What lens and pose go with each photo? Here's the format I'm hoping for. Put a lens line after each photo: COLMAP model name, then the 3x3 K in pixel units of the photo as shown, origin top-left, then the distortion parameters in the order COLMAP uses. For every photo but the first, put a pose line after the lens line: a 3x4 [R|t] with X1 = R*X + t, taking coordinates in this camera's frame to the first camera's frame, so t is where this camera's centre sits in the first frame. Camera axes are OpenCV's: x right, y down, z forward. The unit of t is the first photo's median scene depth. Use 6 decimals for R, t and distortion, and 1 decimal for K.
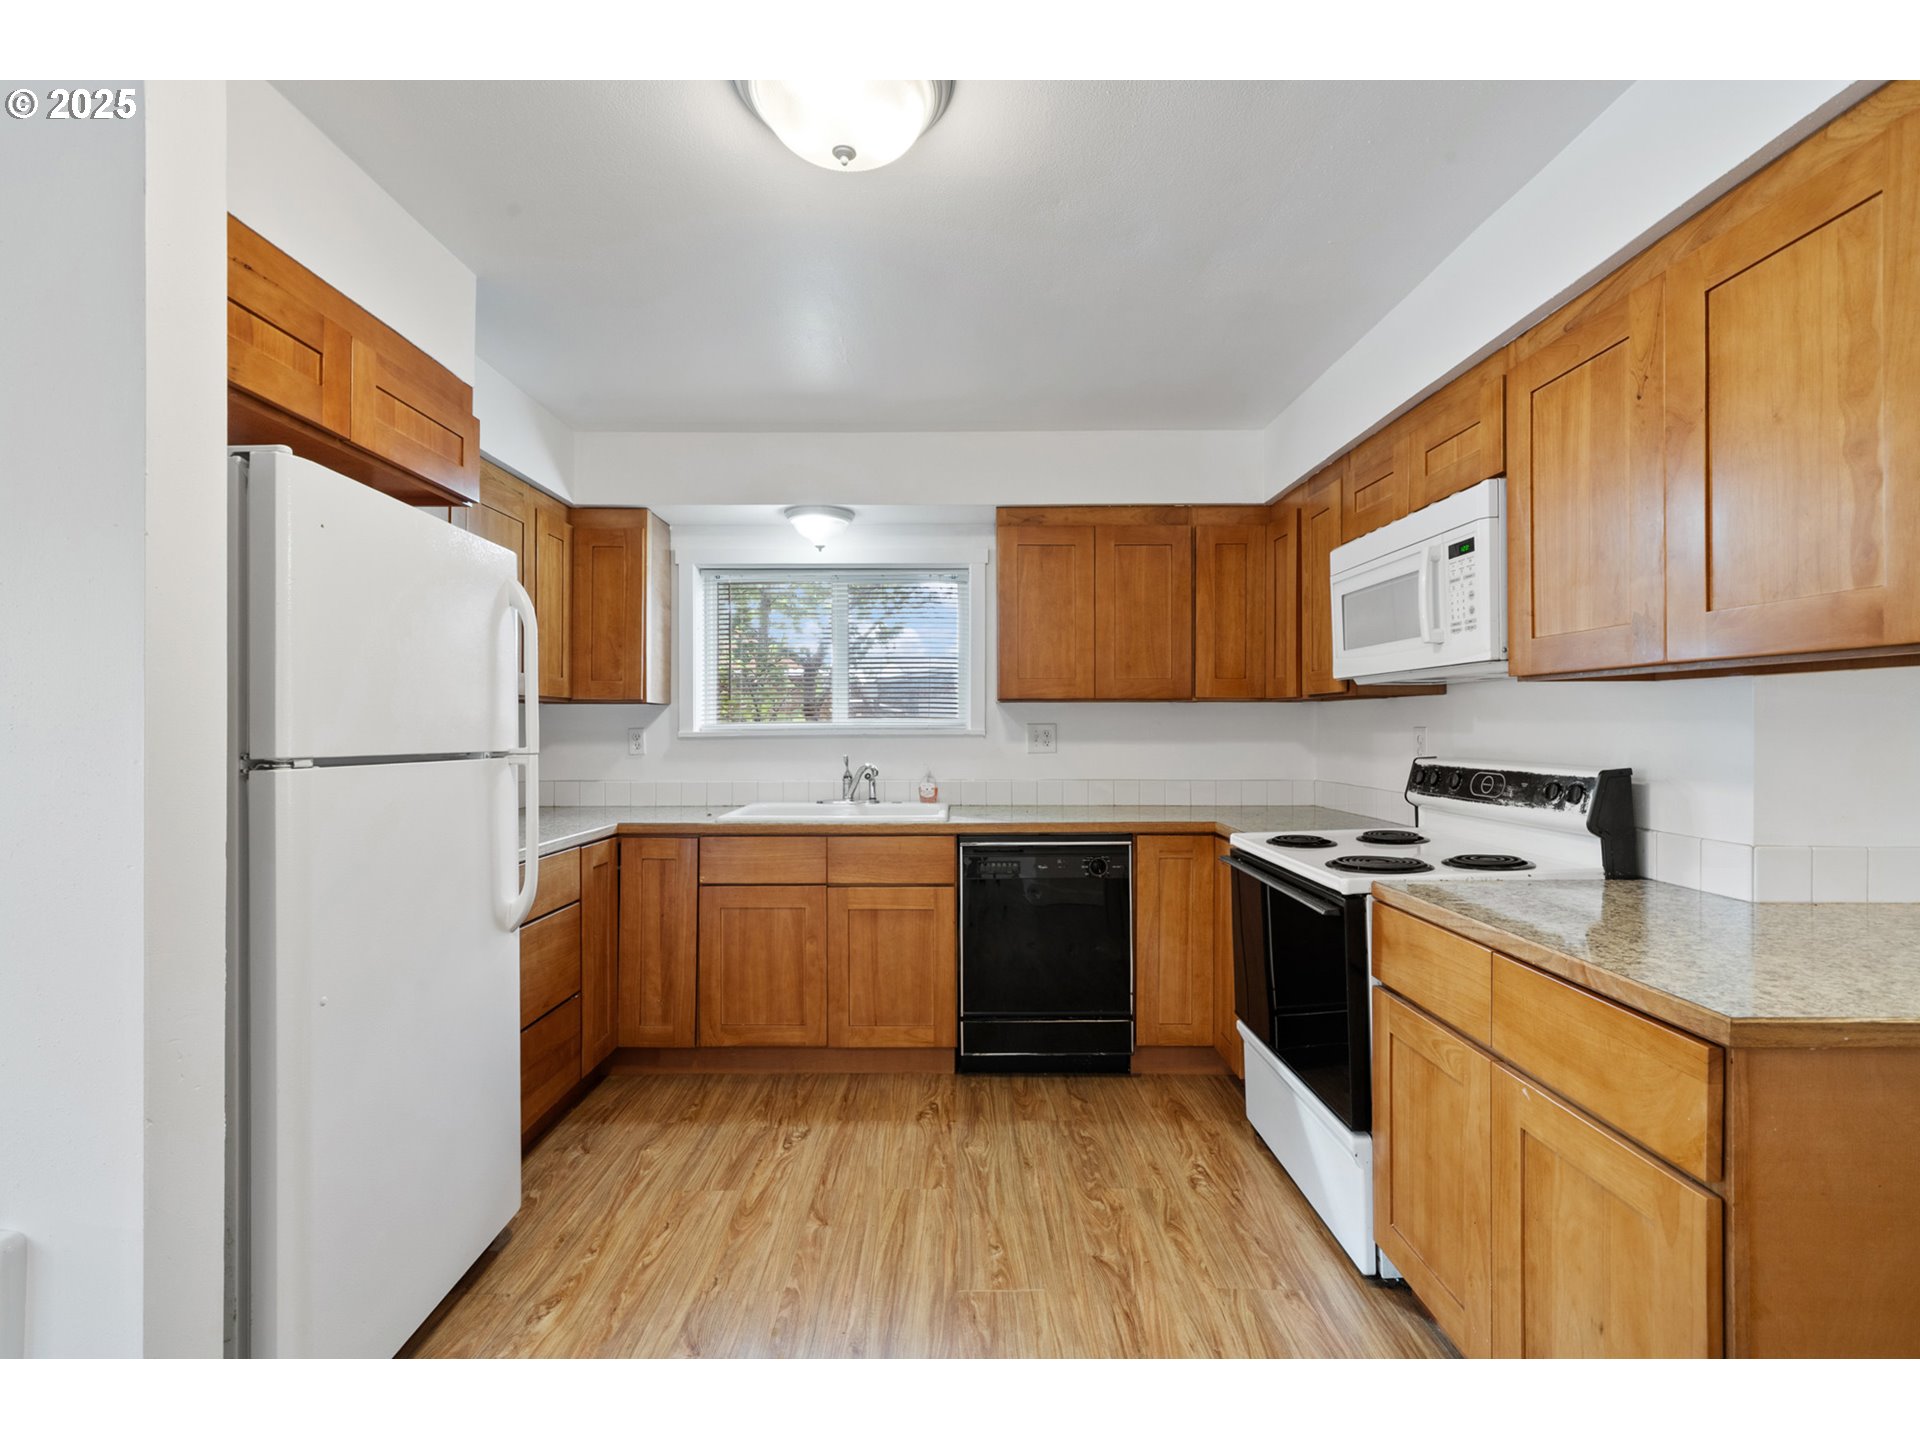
lens RADIAL K [[816.4, 0, 962.3], [0, 816.4, 732.7], [0, 0, 1]] dist [-0.003262, 0.000210]
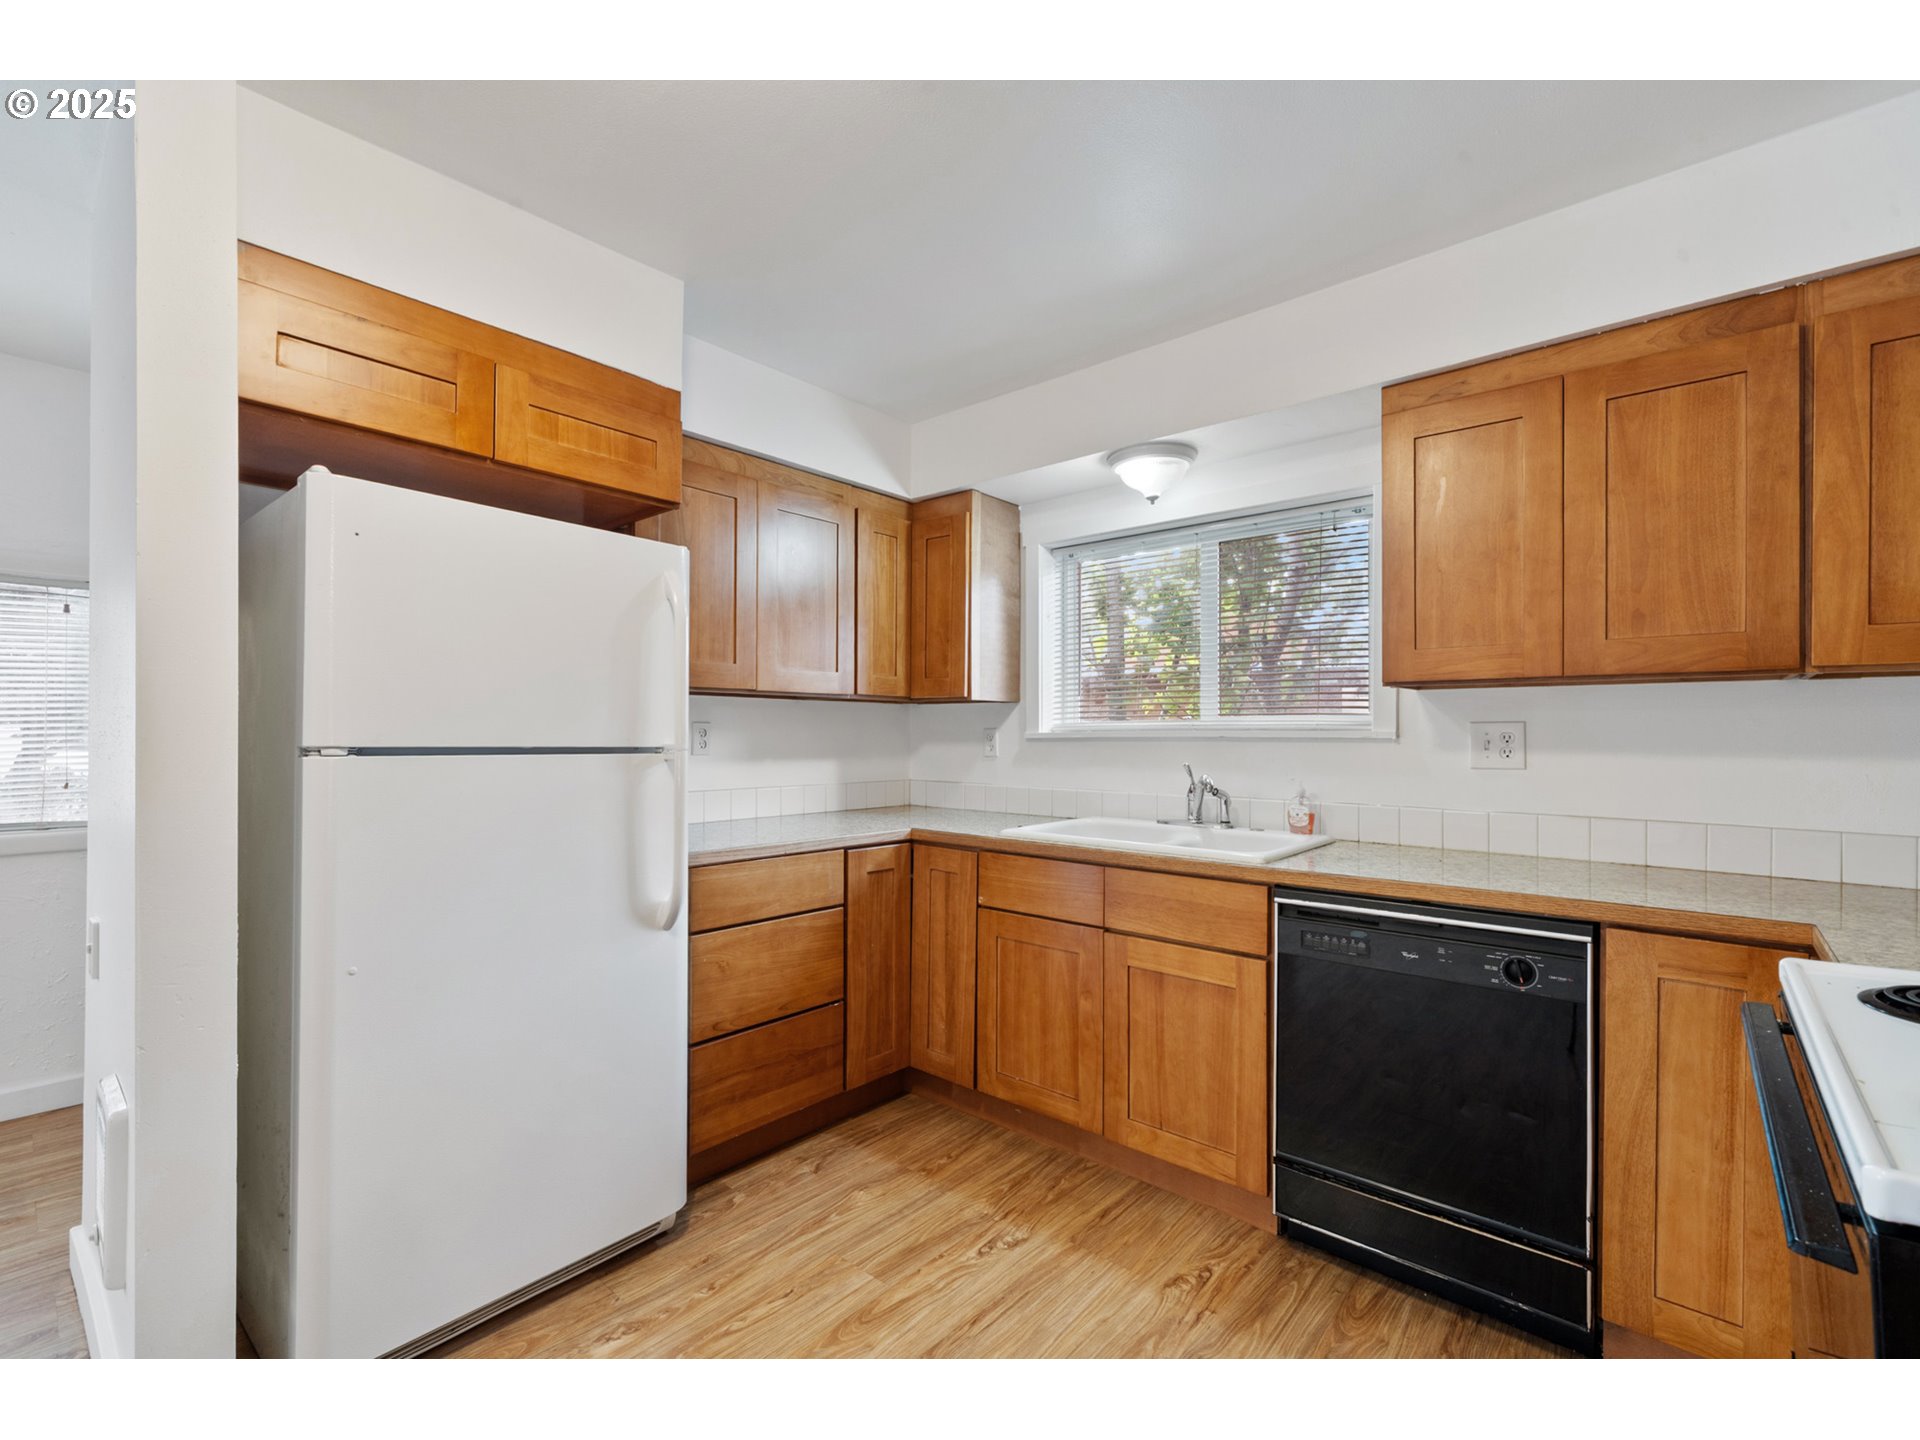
lens RADIAL K [[837.8, 0, 965.8], [0, 837.8, 737.7], [0, 0, 1]] dist [-0.002081, 0.000116]
pose [[0.756937, 0.008527, -0.653433, 0.253878], [-0.008824, 0.999957, 0.002827, 0.003424], [0.653429, 0.003627, 0.756979, 0.309560]]
